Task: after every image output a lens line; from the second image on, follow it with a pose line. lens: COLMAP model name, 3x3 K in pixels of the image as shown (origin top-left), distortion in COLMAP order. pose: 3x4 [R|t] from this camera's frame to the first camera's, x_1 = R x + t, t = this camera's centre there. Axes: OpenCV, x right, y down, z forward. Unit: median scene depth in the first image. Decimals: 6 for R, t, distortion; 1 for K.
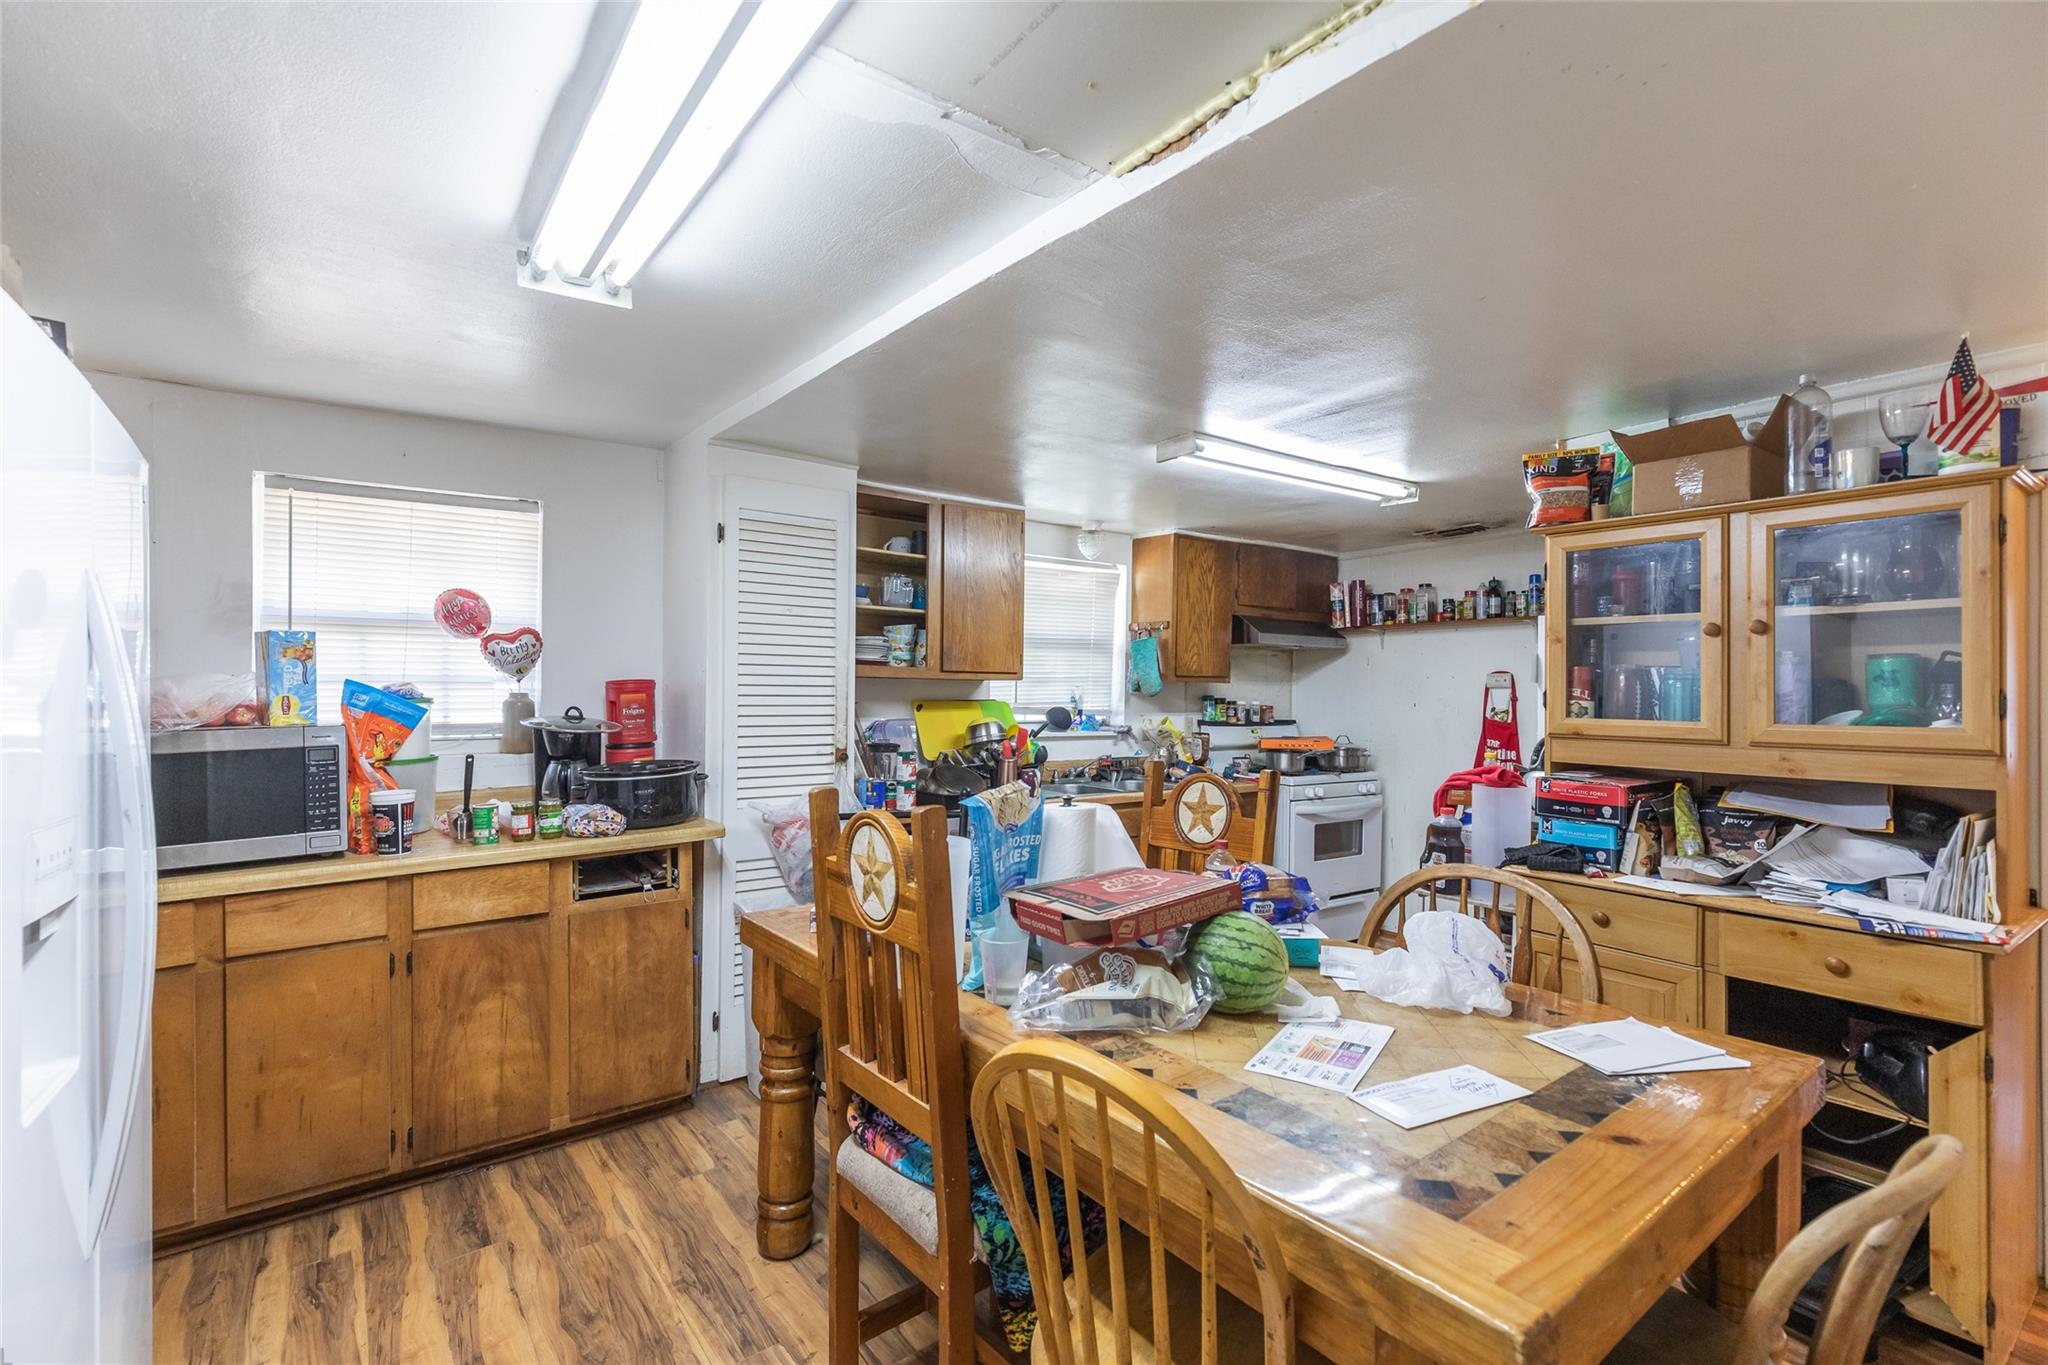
lens RADIAL K [[940.6, 0, 1024.0], [0, 940.6, 682.5], [0, 0, 1]] dist [0.002397, -0.000214]
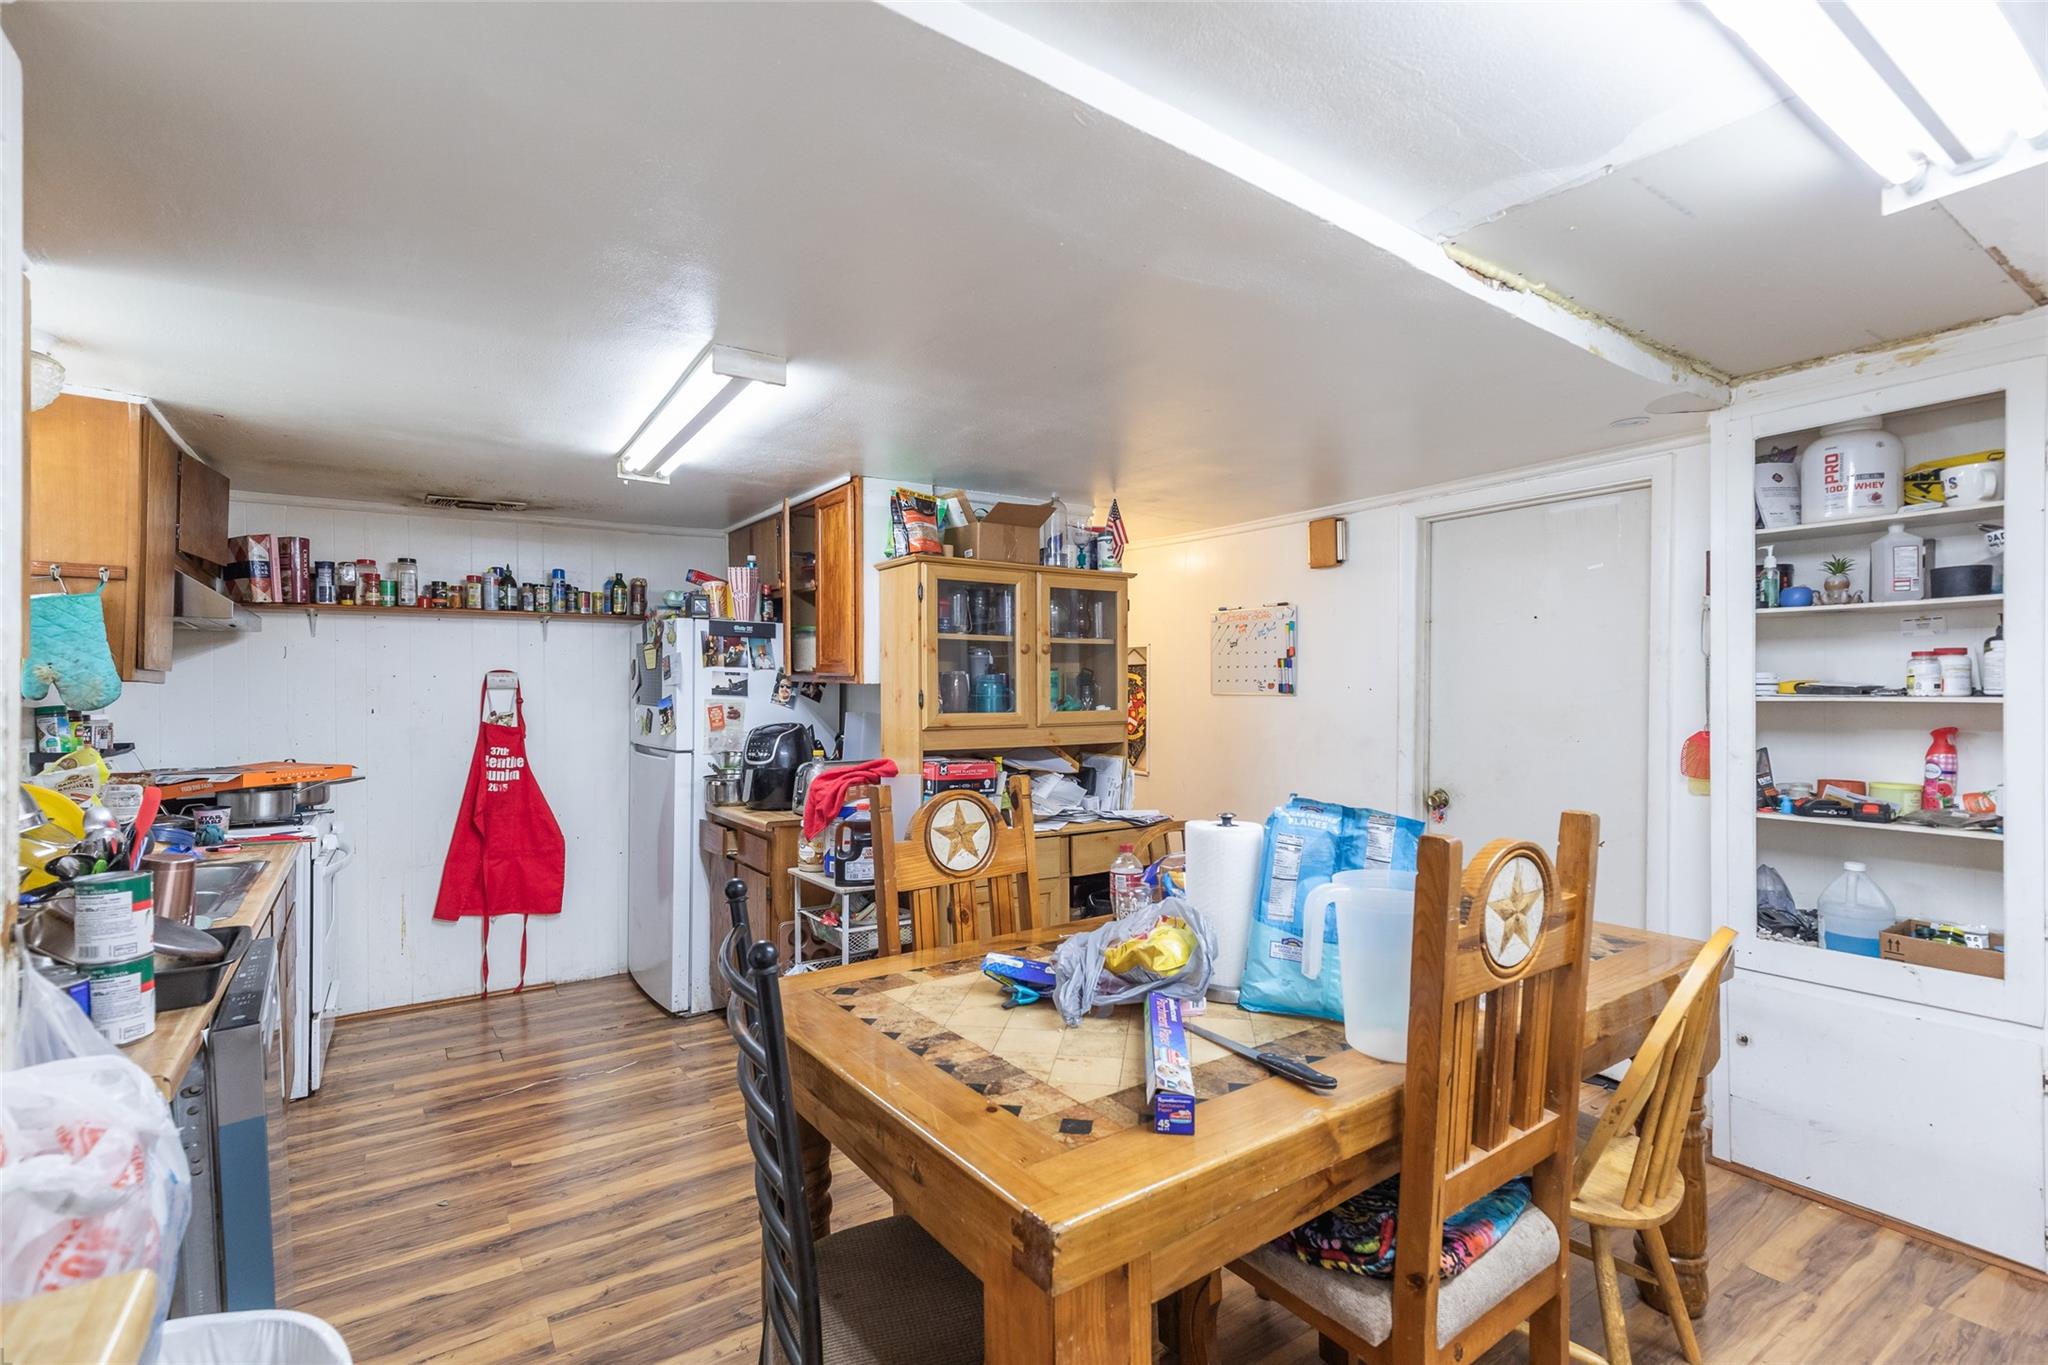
lens RADIAL K [[904.9, 0, 1024.0], [0, 904.9, 682.5], [0, 0, 1]] dist [0.000315, 0.000173]
pose [[0.039660, 0.001614, 0.999212, -0.343517], [-0.003843, 0.999992, -0.001463, -0.000815], [-0.999206, -0.003782, 0.039666, 0.485746]]
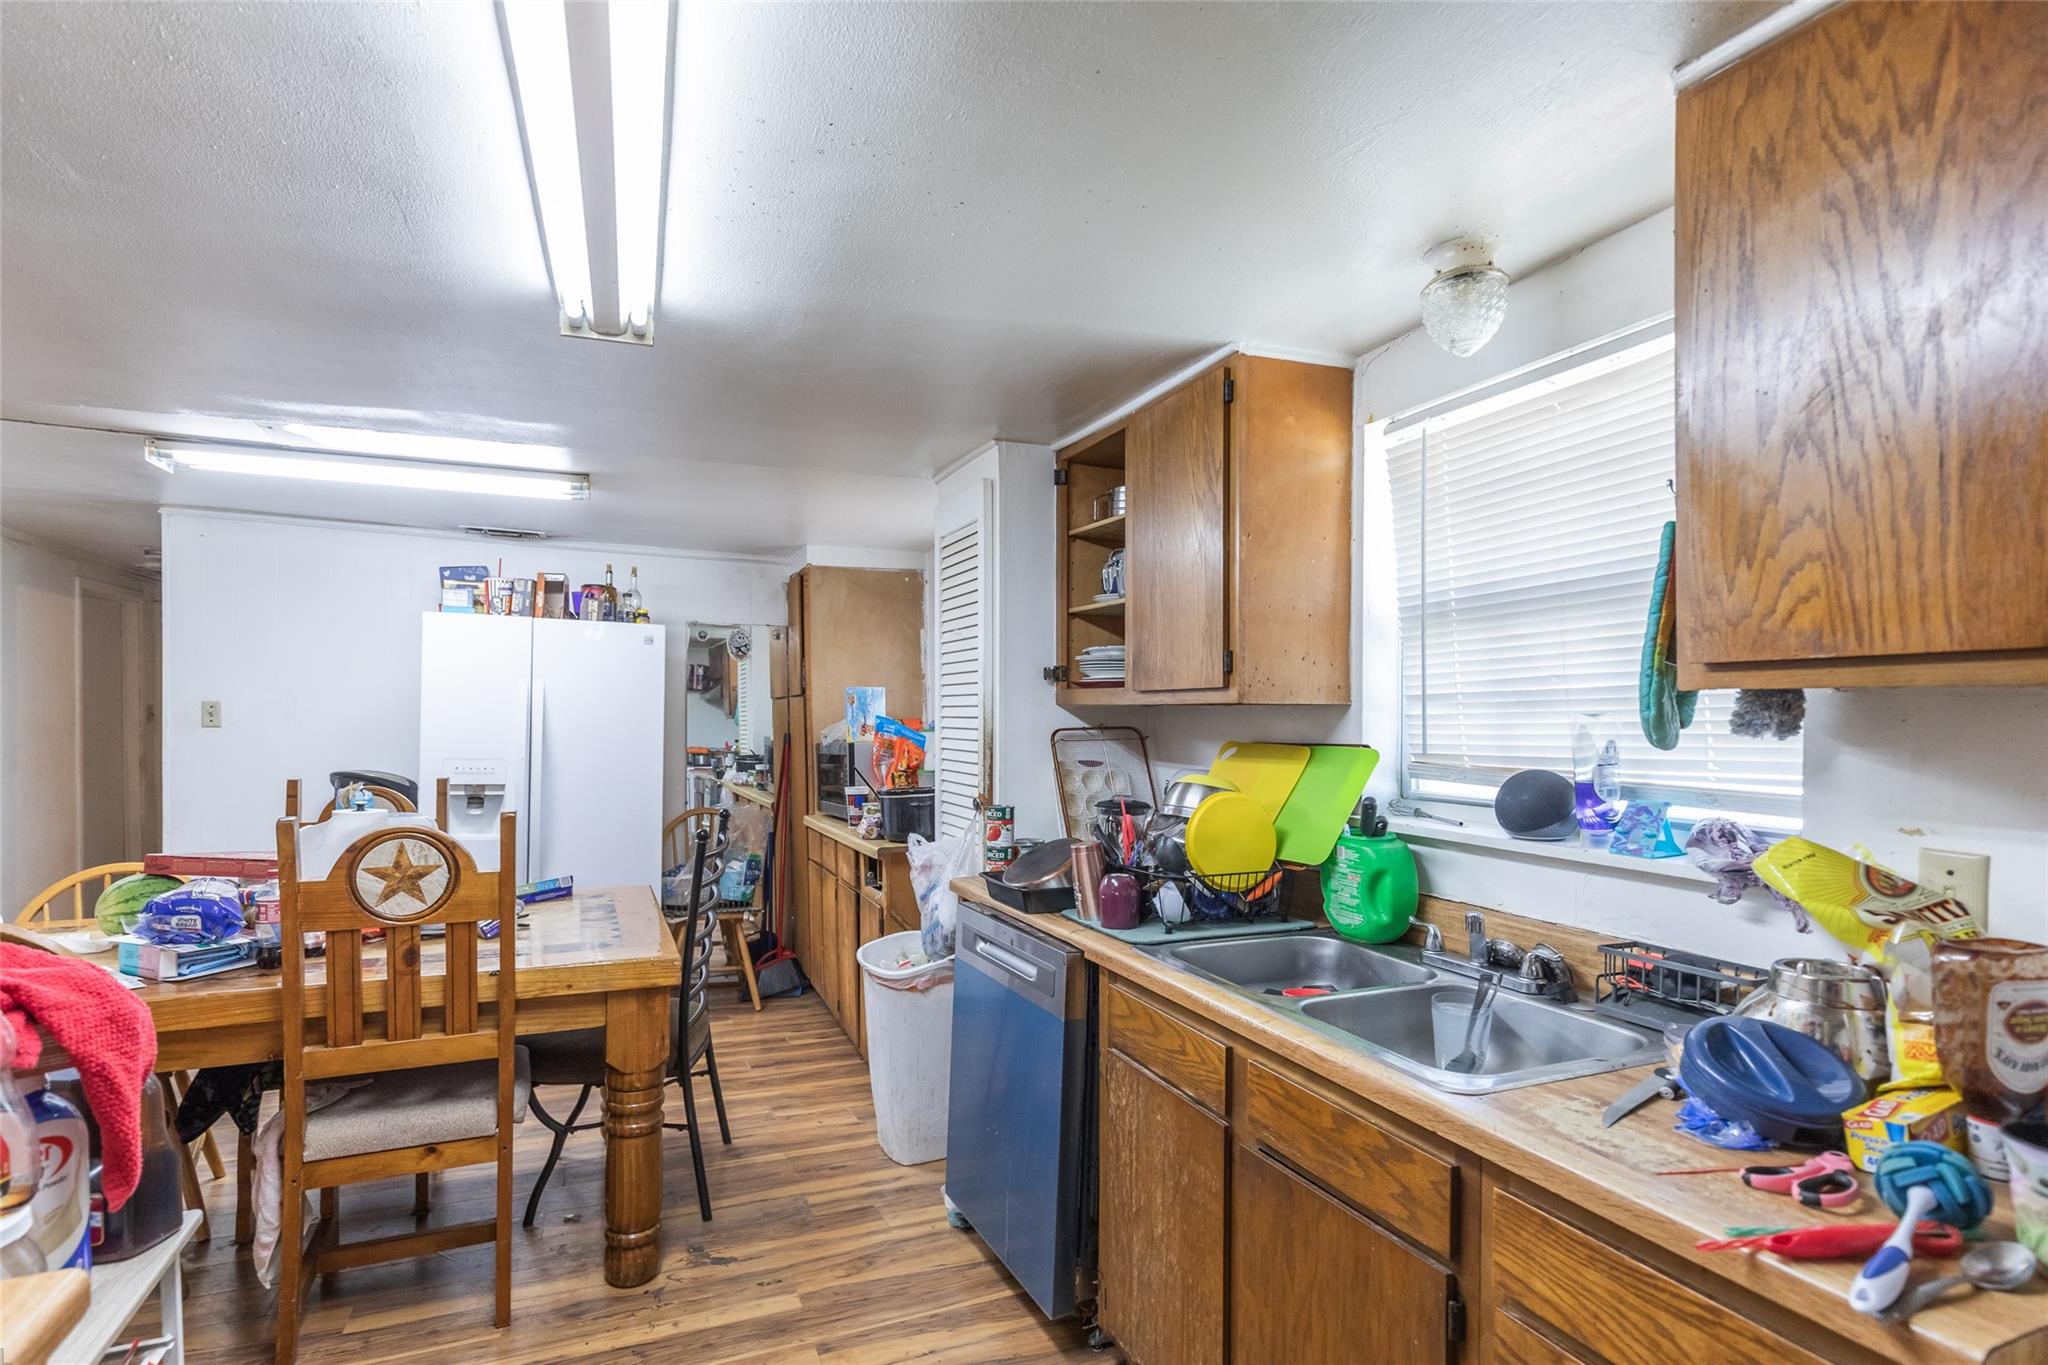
lens RADIAL K [[980.1, 0, 1024.0], [0, 980.1, 682.5], [0, 0, 1]] dist [-0.002610, -0.007559]
pose [[-0.245920, -0.041124, -0.968417, 0.468722], [0.001197, 0.999086, -0.042731, 0.007715], [0.969289, -0.011667, -0.245646, 0.914956]]
